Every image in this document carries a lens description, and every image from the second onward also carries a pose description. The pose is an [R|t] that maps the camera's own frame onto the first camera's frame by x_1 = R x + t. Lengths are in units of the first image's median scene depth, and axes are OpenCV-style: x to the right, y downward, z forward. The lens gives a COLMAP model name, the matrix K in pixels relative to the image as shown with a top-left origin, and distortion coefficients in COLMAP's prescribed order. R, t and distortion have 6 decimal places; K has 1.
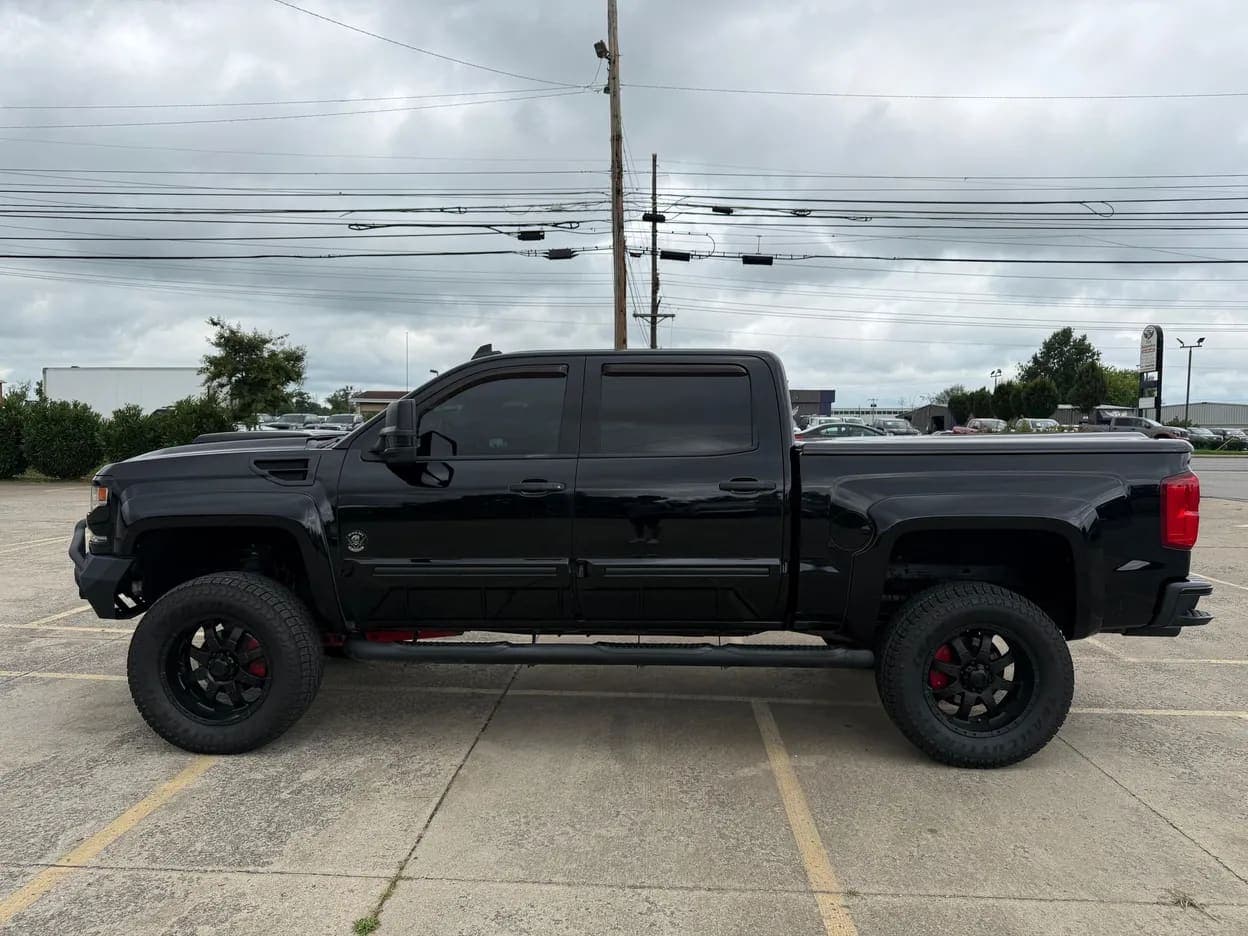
lens RADIAL K [[882.6, 0, 621.9], [0, 882.6, 473.9], [0, 0, 1]] dist [0.038656, -0.052142]
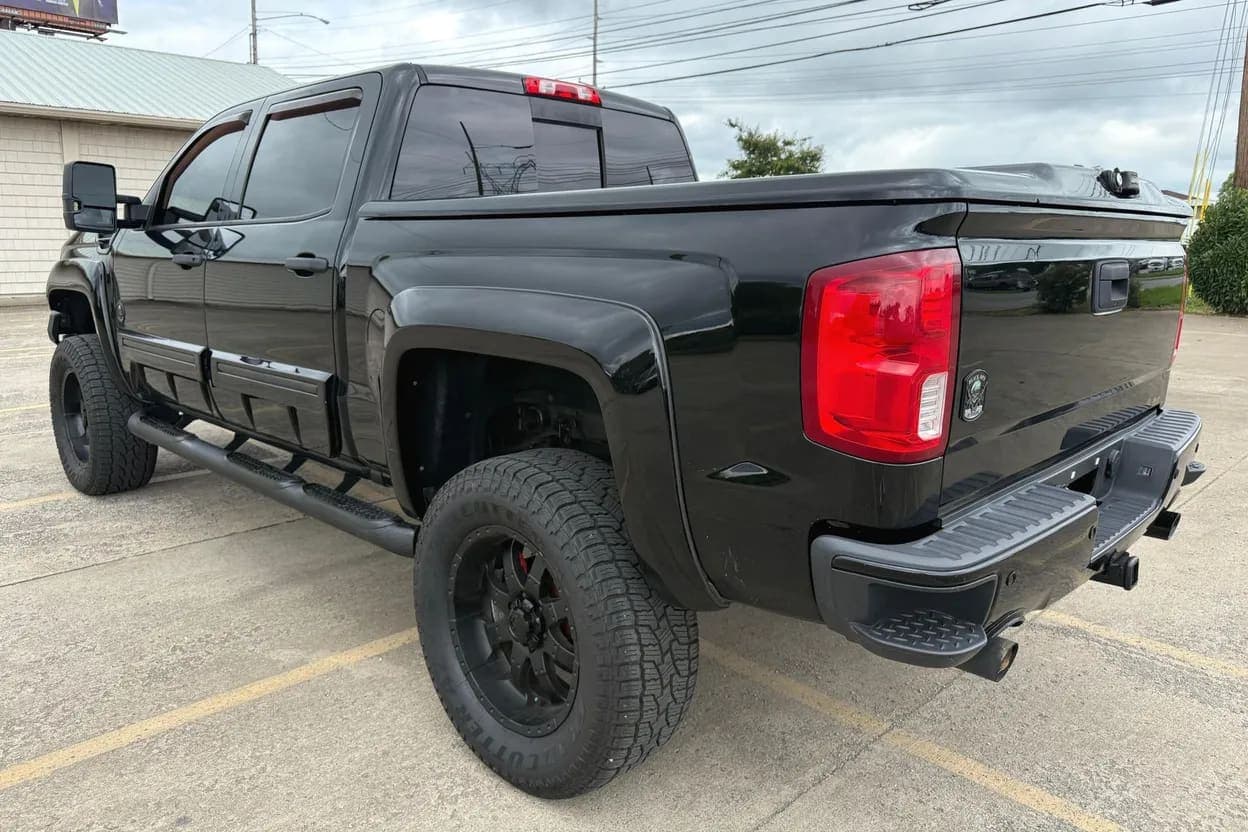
lens RADIAL K [[889.8, 0, 617.2], [0, 889.8, 375.4], [0, 0, 1]] dist [0.004830, 0.000376]
pose [[0.733889, 0.106122, -0.670929, 0.536417], [-0.037405, 0.992536, 0.116076, 0.007689], [0.678239, -0.060091, 0.732380, 0.436107]]
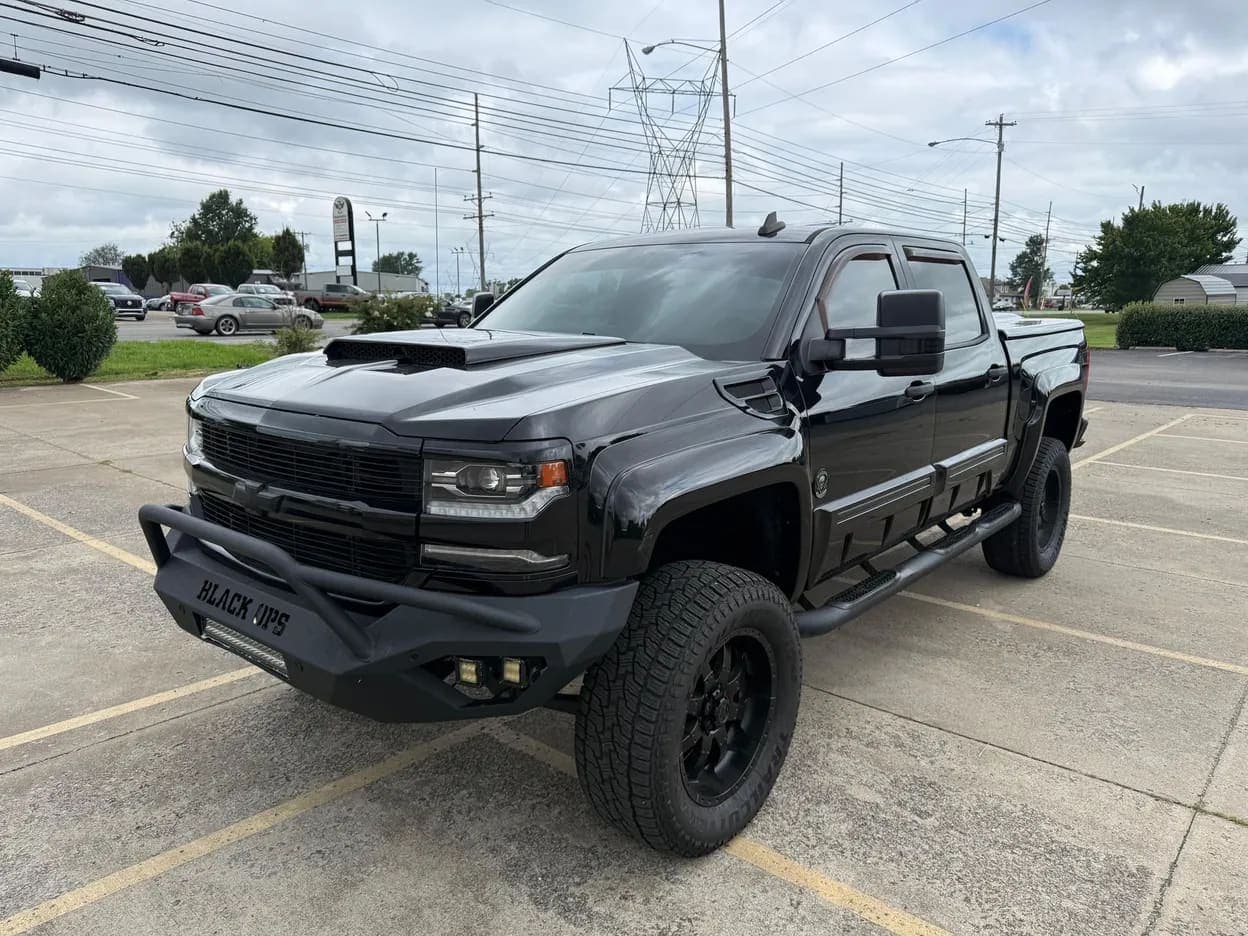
lens RADIAL K [[889.5, 0, 617.0], [0, 889.5, 463.1], [0, 0, 1]] dist [0.007196, -0.009532]
pose [[0.618504, -0.146052, 0.772089, -0.662541], [0.038087, 0.986992, 0.156194, -0.042527], [-0.784858, -0.067200, 0.616021, 0.463229]]
